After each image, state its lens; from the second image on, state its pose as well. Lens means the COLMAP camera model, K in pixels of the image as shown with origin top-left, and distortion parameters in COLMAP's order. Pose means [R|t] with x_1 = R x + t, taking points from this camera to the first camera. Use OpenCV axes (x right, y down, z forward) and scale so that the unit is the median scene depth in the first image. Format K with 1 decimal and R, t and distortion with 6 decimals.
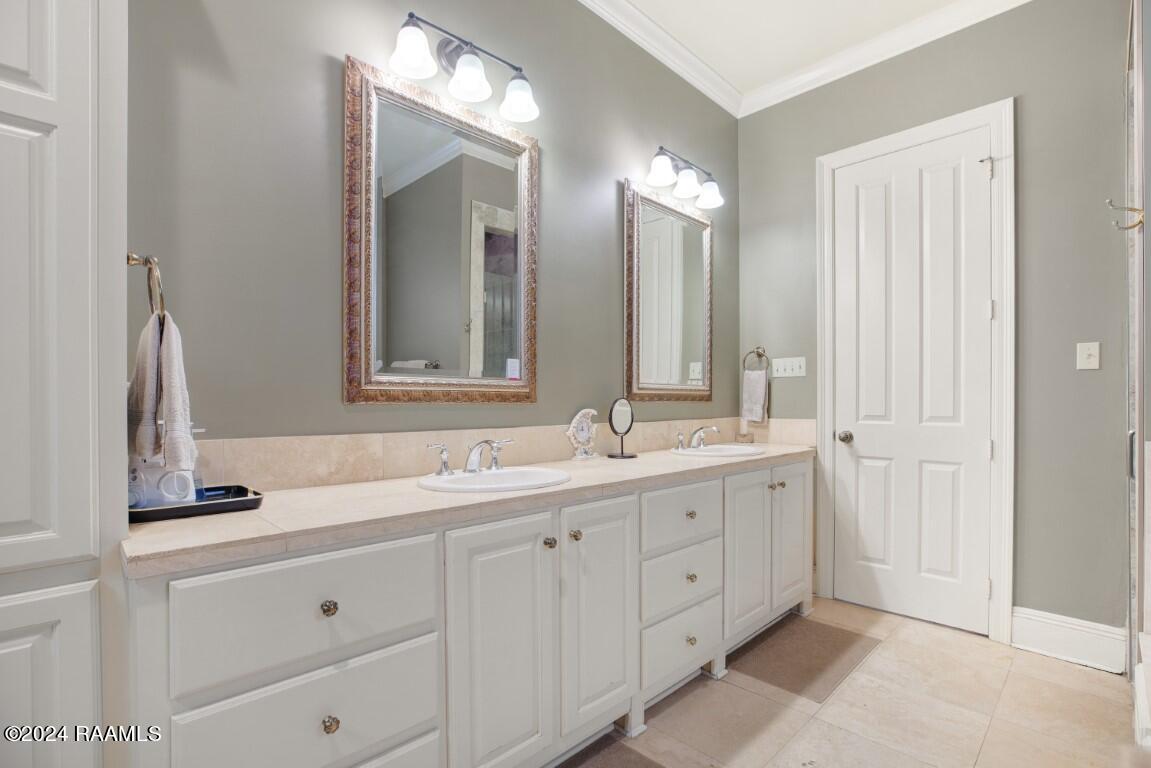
lens RADIAL K [[549.1, 0, 574.9], [0, 549.1, 402.5], [0, 0, 1]] dist [0.000827, 0.000713]
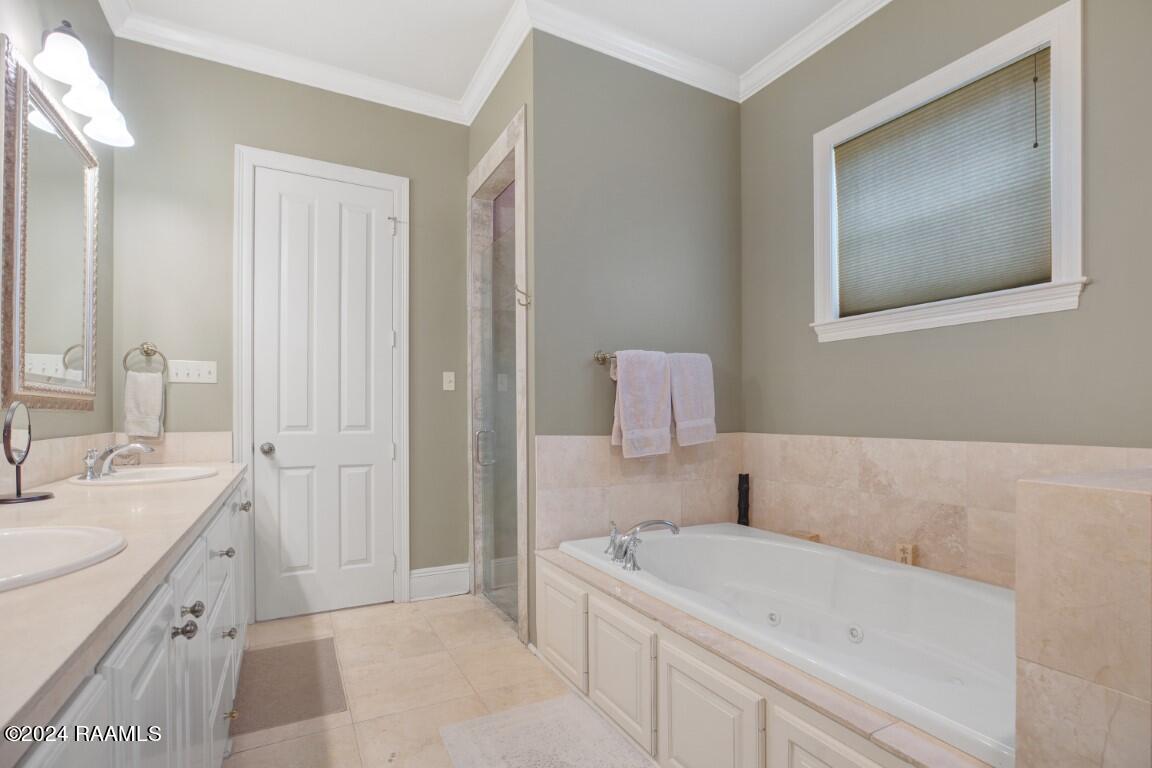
lens RADIAL K [[540.9, 0, 574.4], [0, 540.9, 416.6], [0, 0, 1]] dist [-0.001398, -0.000004]
pose [[0.297282, 0.001043, 0.954789, -0.272309], [0.001619, 0.999997, -0.001596, 0.009131], [-0.954788, 0.002020, 0.297280, 0.223224]]
